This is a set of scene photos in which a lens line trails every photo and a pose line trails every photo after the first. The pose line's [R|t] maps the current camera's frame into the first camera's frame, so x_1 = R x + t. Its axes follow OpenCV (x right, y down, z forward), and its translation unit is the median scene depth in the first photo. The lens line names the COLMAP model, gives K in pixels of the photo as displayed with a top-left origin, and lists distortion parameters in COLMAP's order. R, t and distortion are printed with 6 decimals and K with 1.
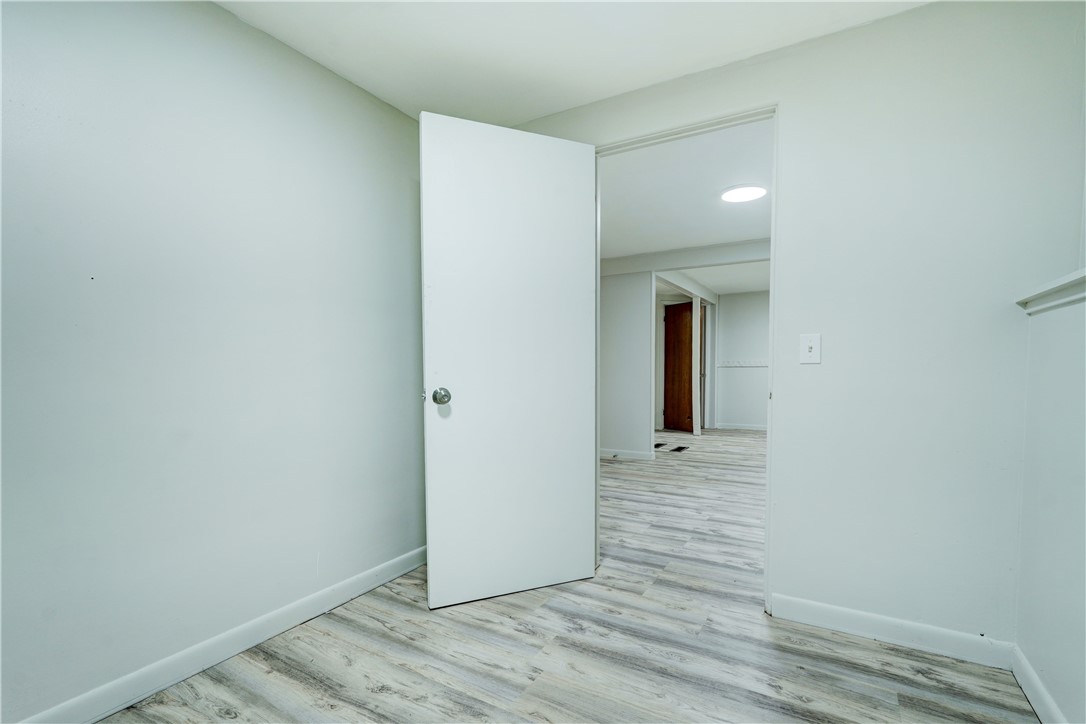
lens RADIAL K [[425.1, 0, 629.0], [0, 425.1, 389.2], [0, 0, 1]] dist [0.000353, 0.000108]
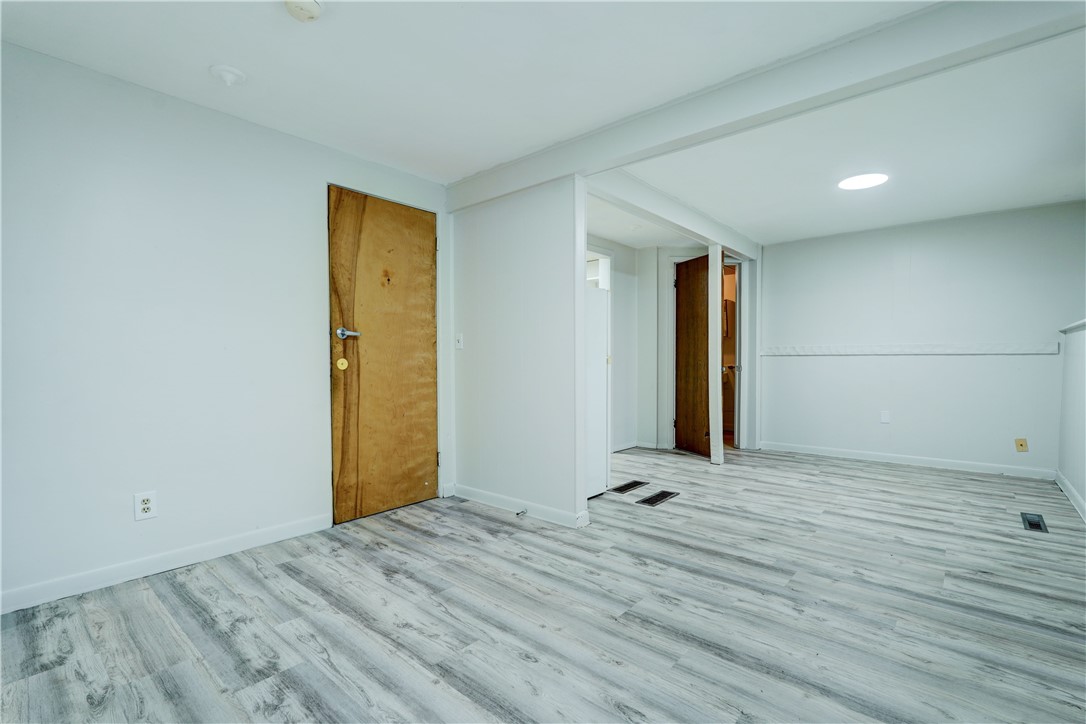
lens RADIAL K [[449.0, 0, 631.6], [0, 449.0, 367.0], [0, 0, 1]] dist [0.001289, 0.000311]
pose [[0.982719, 0.001446, -0.185096, 0.157708], [-0.007610, 0.999440, -0.032591, -0.012276], [0.184945, 0.033436, 0.982180, 0.320226]]
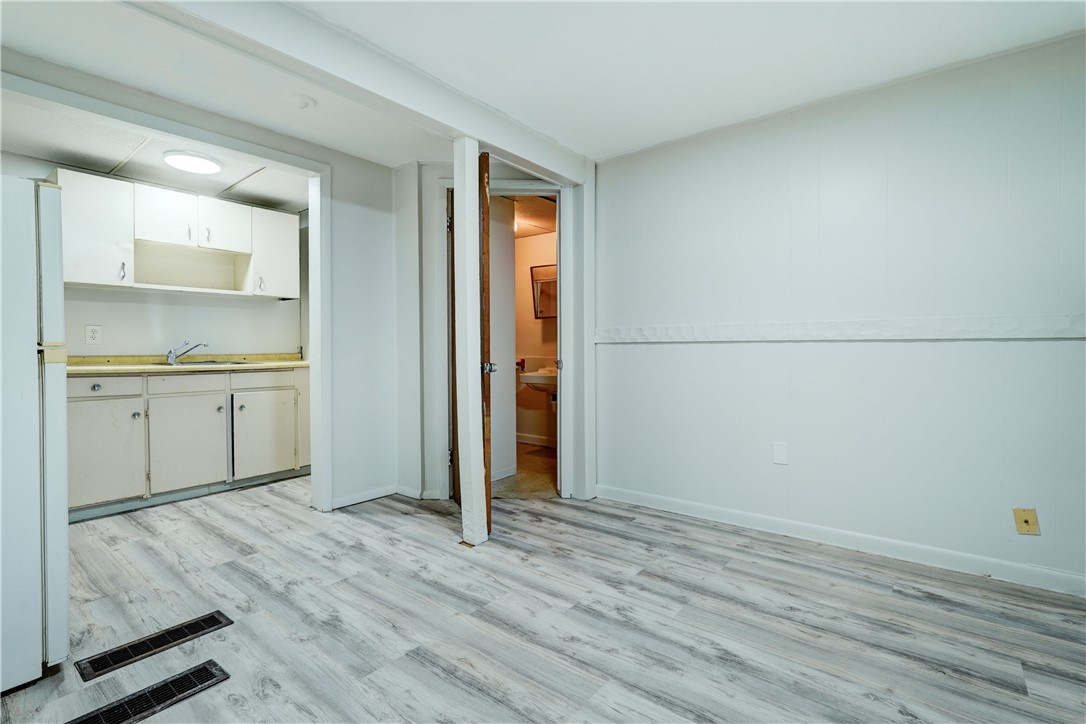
lens RADIAL K [[467.5, 0, 612.3], [0, 467.5, 351.4], [0, 0, 1]] dist [-0.002384, 0.000822]
pose [[0.987123, -0.002644, -0.159940, 0.327919], [-0.004324, 0.999057, -0.043208, -0.029375], [0.159904, 0.043343, 0.986181, 0.639314]]
